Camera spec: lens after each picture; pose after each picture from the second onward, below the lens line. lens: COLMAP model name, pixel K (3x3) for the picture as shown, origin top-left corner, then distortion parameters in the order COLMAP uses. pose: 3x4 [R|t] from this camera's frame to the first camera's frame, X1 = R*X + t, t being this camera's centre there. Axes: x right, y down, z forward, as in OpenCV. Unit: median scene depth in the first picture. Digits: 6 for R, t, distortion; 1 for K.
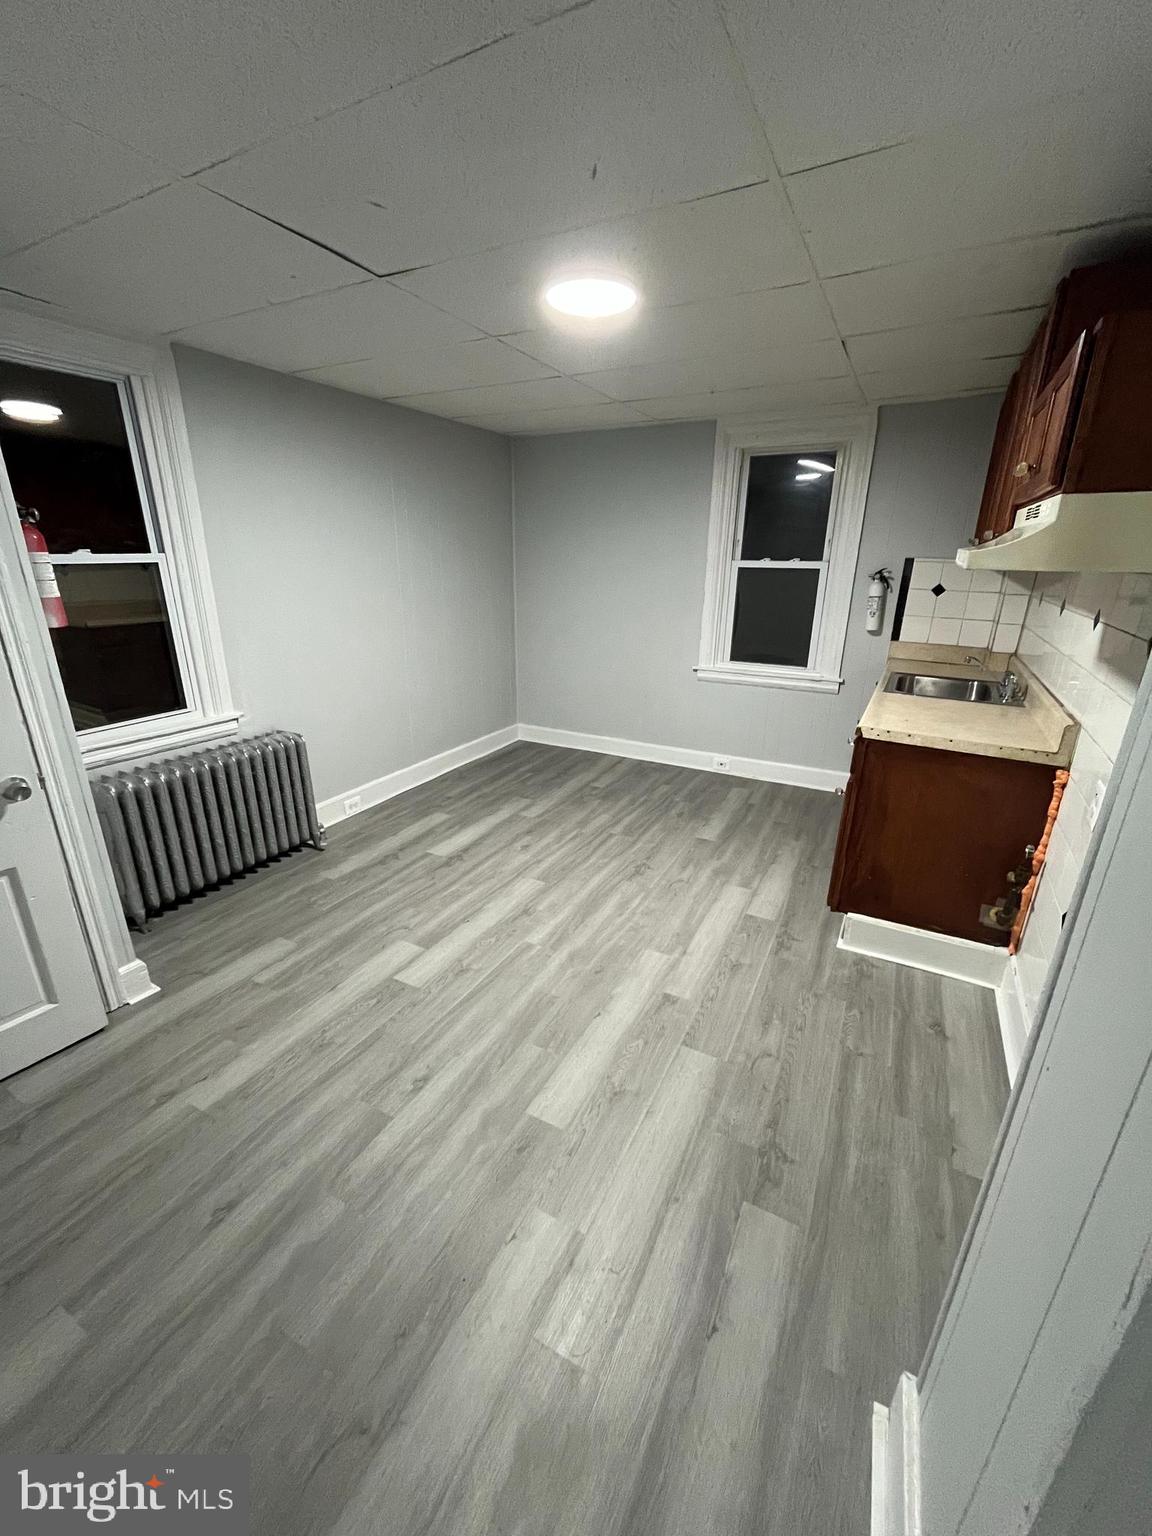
lens RADIAL K [[621.3, 0, 573.5], [0, 621.3, 769.4], [0, 0, 1]] dist [0.000502, -0.001172]
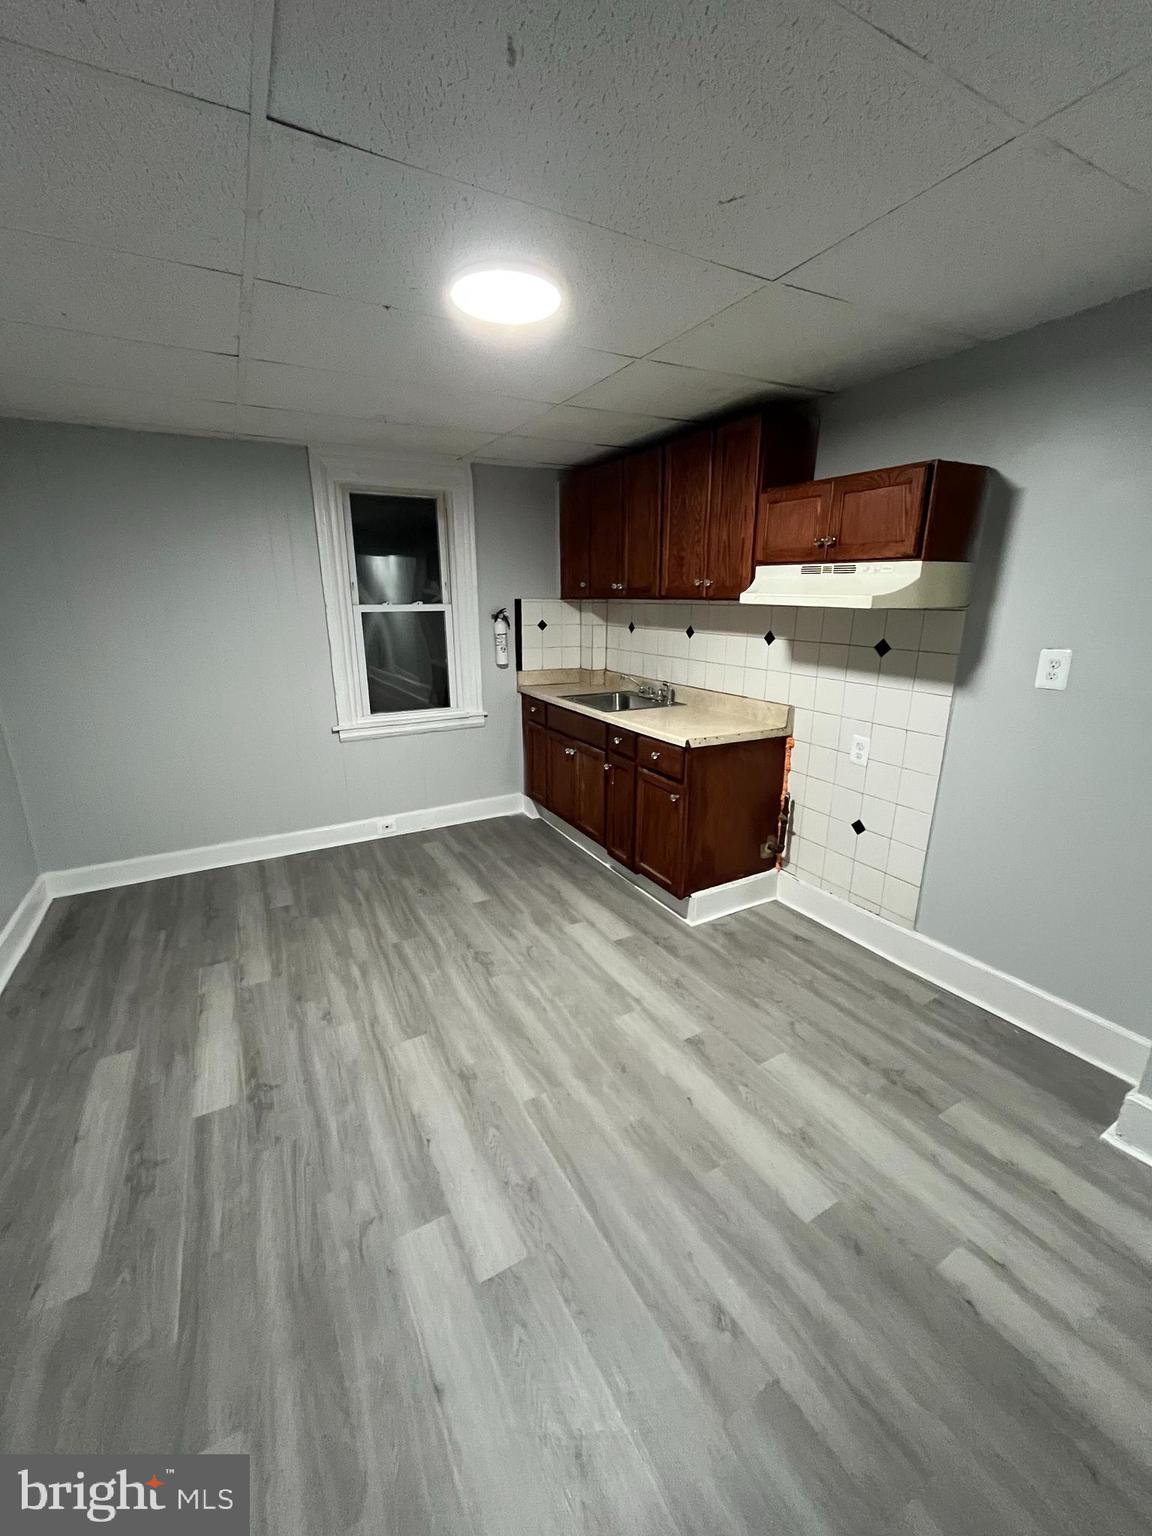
lens RADIAL K [[621.3, 0, 568.6], [0, 621.3, 767.5], [0, 0, 1]] dist [0.000502, -0.001172]
pose [[0.543983, -0.237464, 0.804794, -0.438936], [0.284781, 0.954440, 0.089127, -0.130504], [-0.789292, 0.180706, 0.586825, 0.339123]]
